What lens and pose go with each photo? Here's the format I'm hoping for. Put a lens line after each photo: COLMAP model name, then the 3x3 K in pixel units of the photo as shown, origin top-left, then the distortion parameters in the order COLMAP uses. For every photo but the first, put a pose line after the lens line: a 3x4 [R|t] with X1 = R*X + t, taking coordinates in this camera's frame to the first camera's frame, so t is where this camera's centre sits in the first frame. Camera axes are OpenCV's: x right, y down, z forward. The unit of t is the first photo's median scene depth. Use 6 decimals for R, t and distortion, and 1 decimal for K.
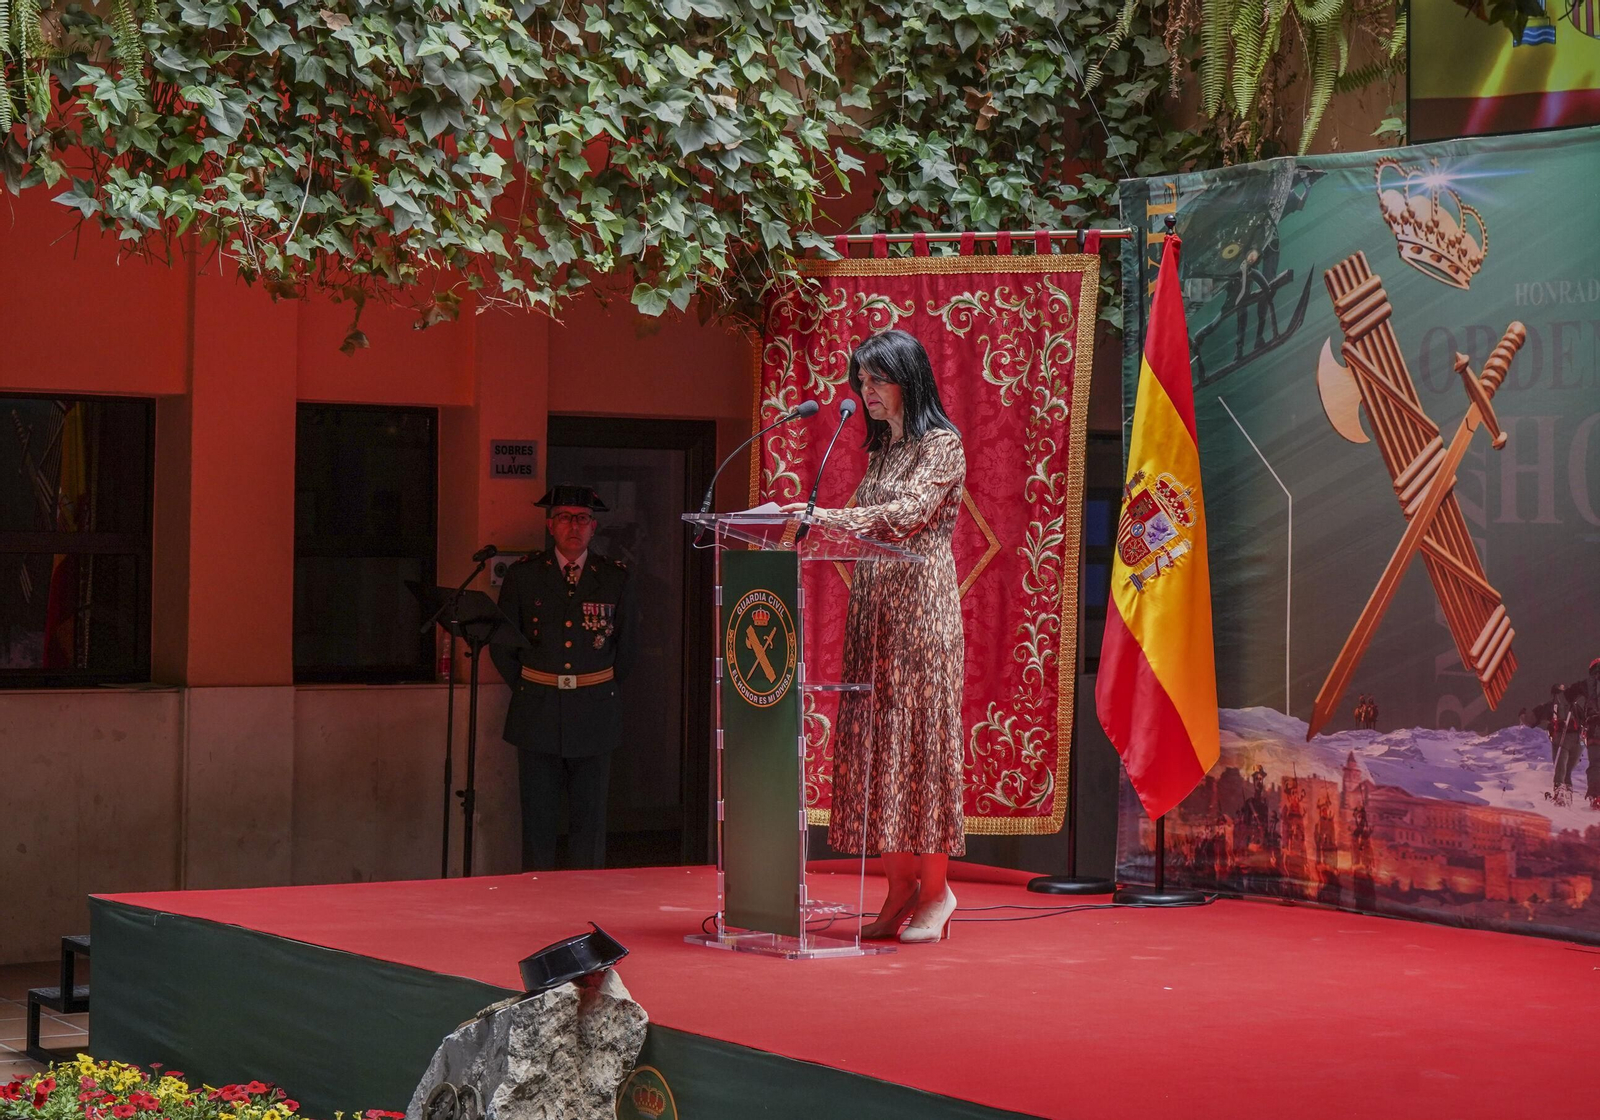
lens RADIAL K [[3302.1, 0, 851.8], [0, 3302.1, 550.1], [0, 0, 1]] dist [-0.009226, -0.212757]
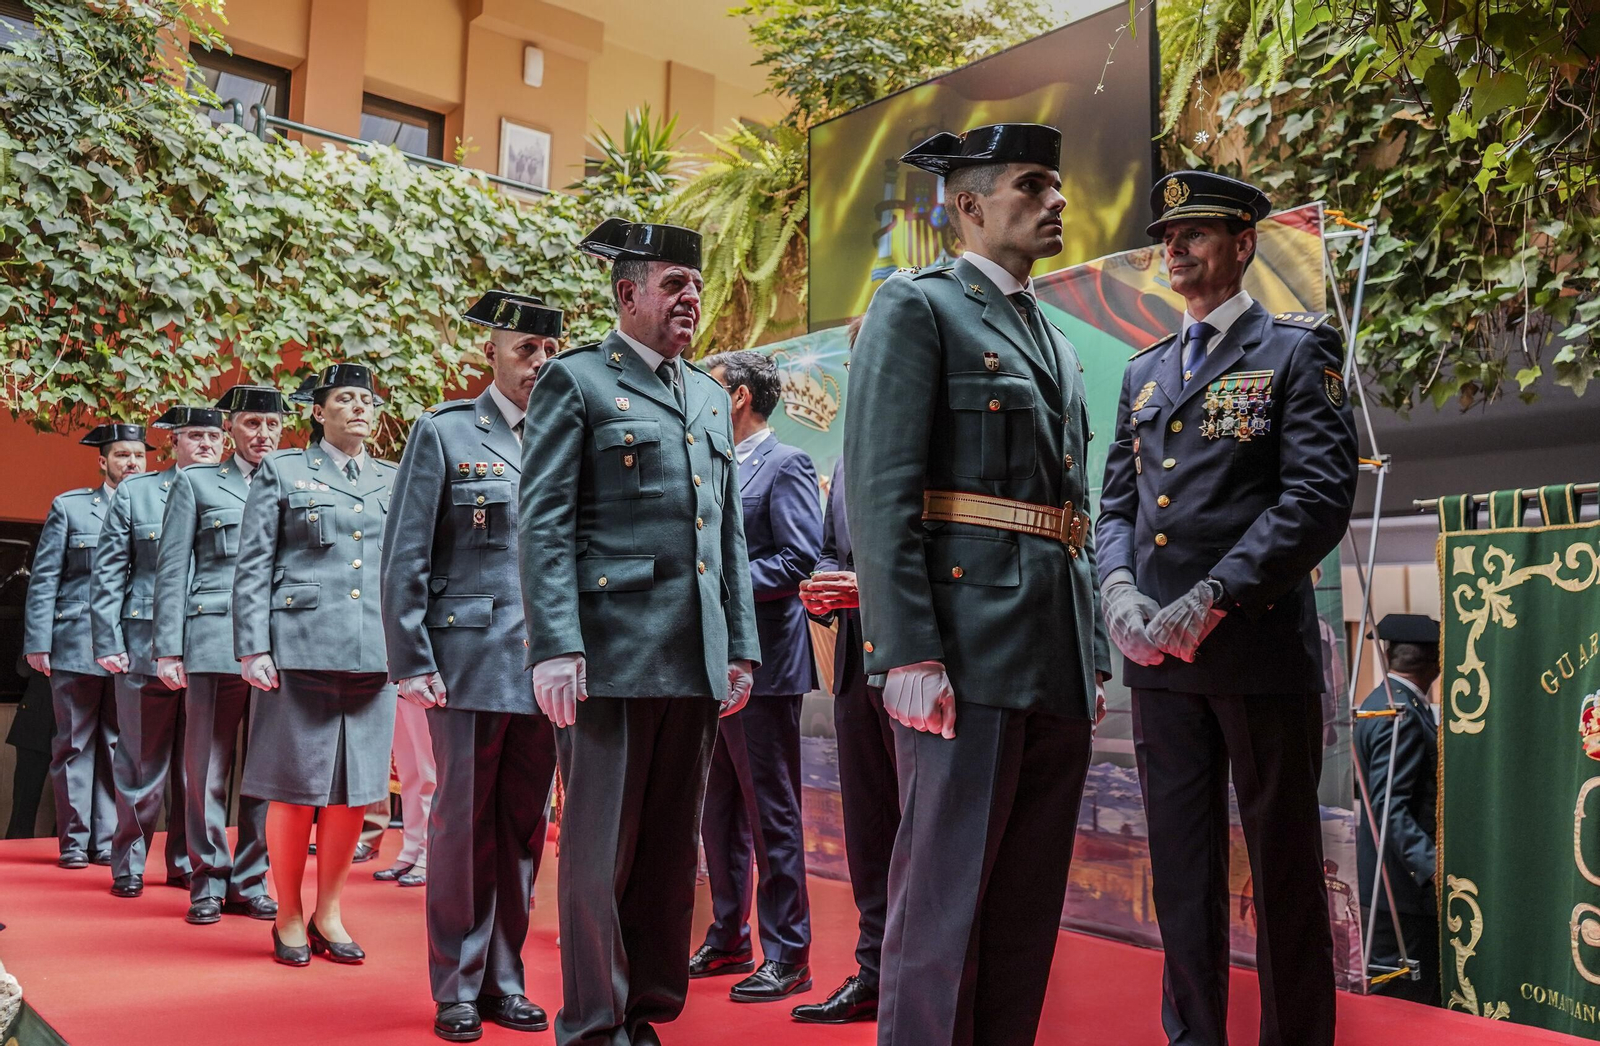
lens RADIAL K [[1376.6, 0, 741.4], [0, 1376.6, 472.6], [0, 0, 1]] dist [-0.001282, 0.001819]
pose [[0.998991, 0.019804, 0.040304, 0.109424], [-0.014115, 0.990495, -0.136824, 0.020595], [-0.042631, 0.136117, 0.989775, 0.359605]]
